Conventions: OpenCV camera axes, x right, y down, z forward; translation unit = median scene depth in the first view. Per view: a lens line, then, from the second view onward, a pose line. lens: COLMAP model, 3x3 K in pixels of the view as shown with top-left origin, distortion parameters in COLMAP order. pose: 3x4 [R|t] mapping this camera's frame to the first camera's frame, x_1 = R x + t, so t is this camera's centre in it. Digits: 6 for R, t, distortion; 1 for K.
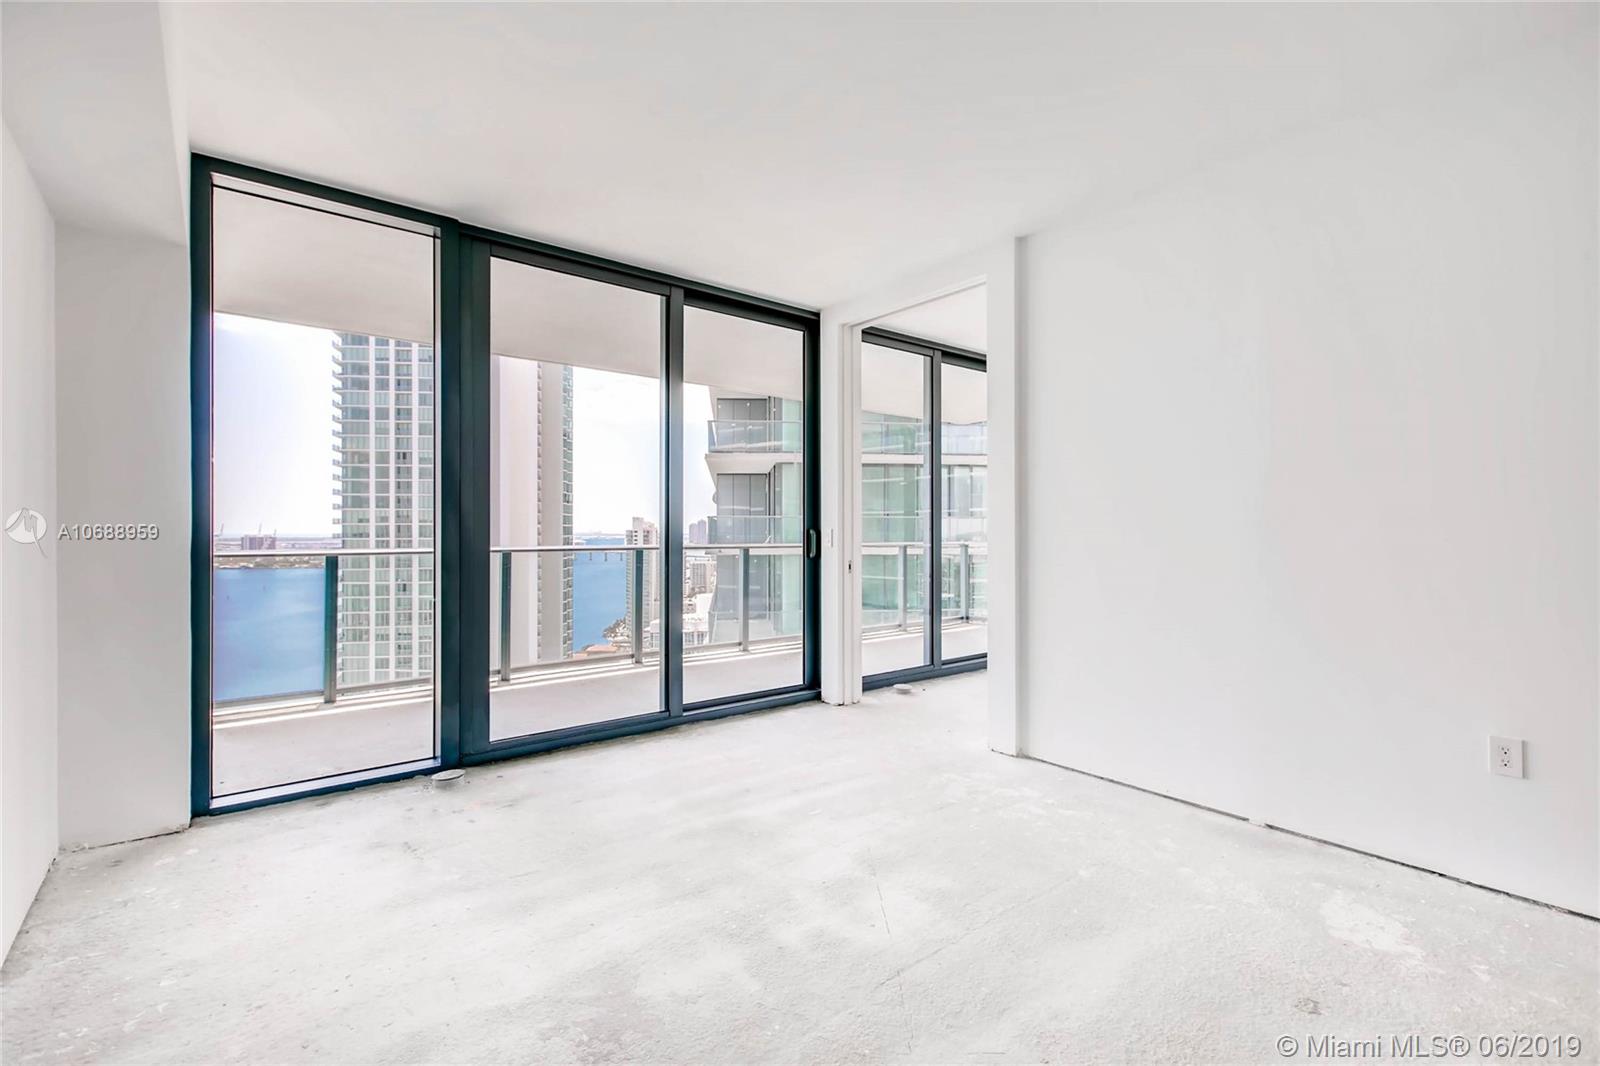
lens RADIAL K [[719.6, 0, 799.2], [0, 719.6, 526.2], [0, 0, 1]] dist [0.001205, -0.000717]
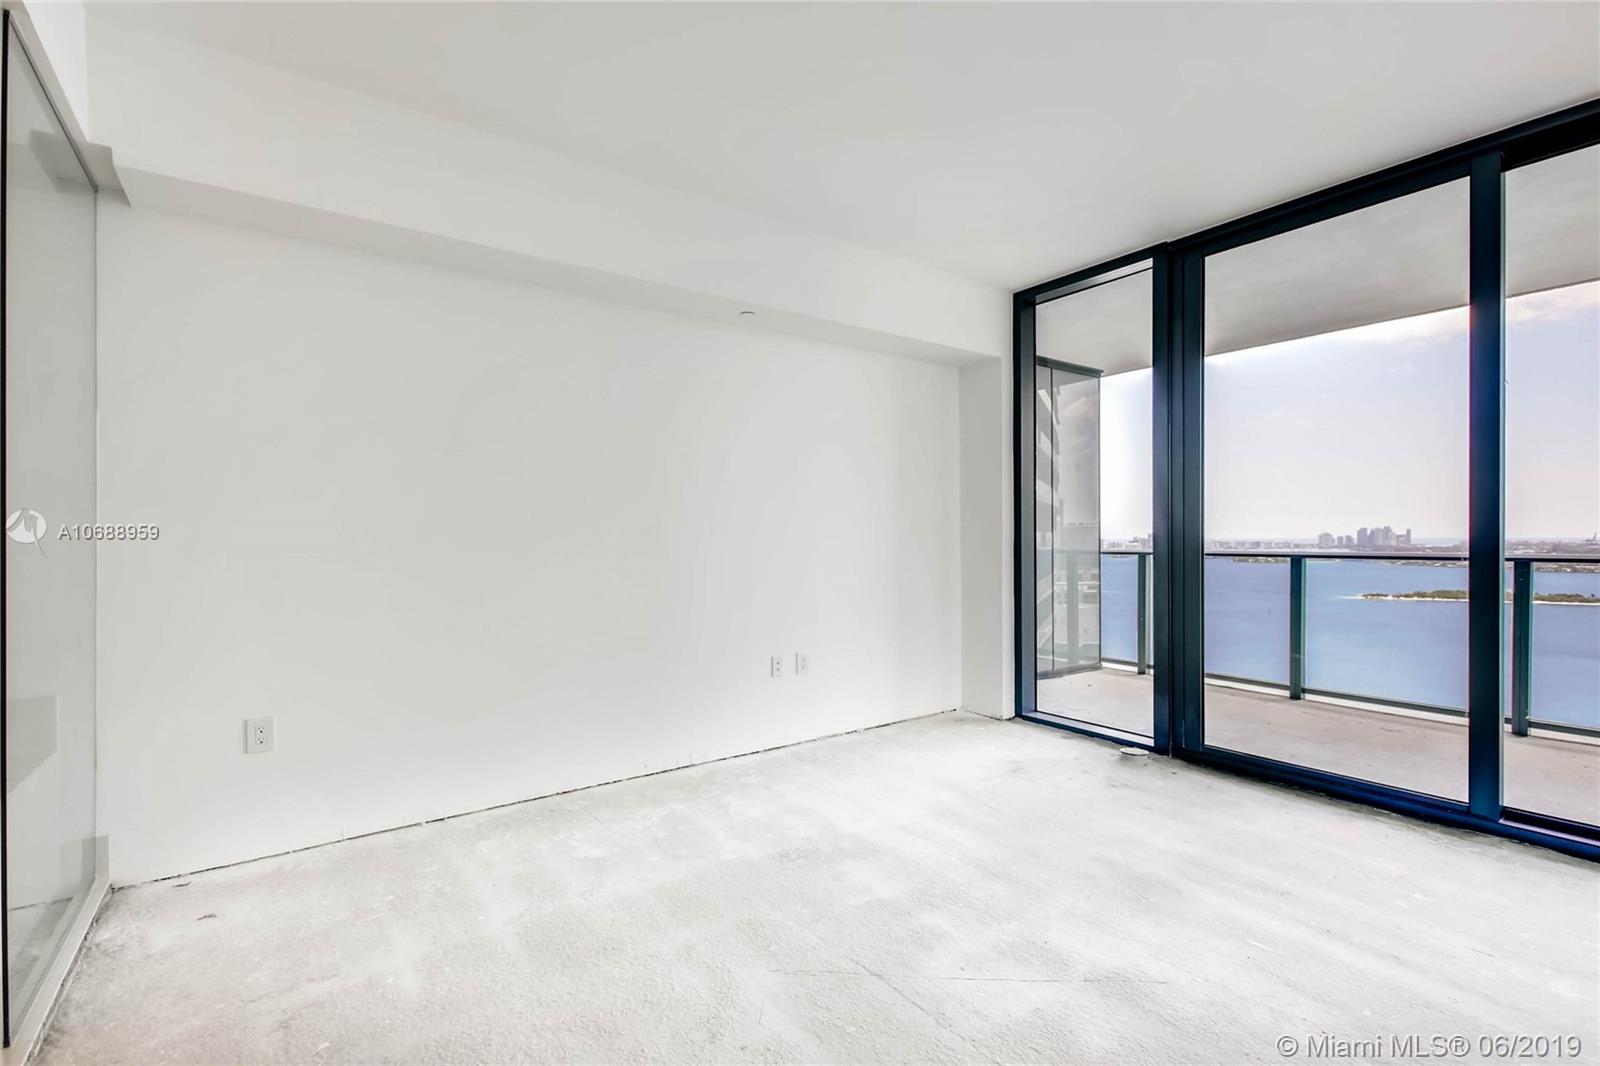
lens RADIAL K [[719.6, 0, 803.4], [0, 719.6, 527.0], [0, 0, 1]] dist [0.001205, -0.000717]
pose [[-0.059944, -0.012086, -0.998129, 0.703328], [0.010612, 0.999862, -0.012744, 0.006111], [0.998145, -0.011356, -0.059807, 0.591184]]
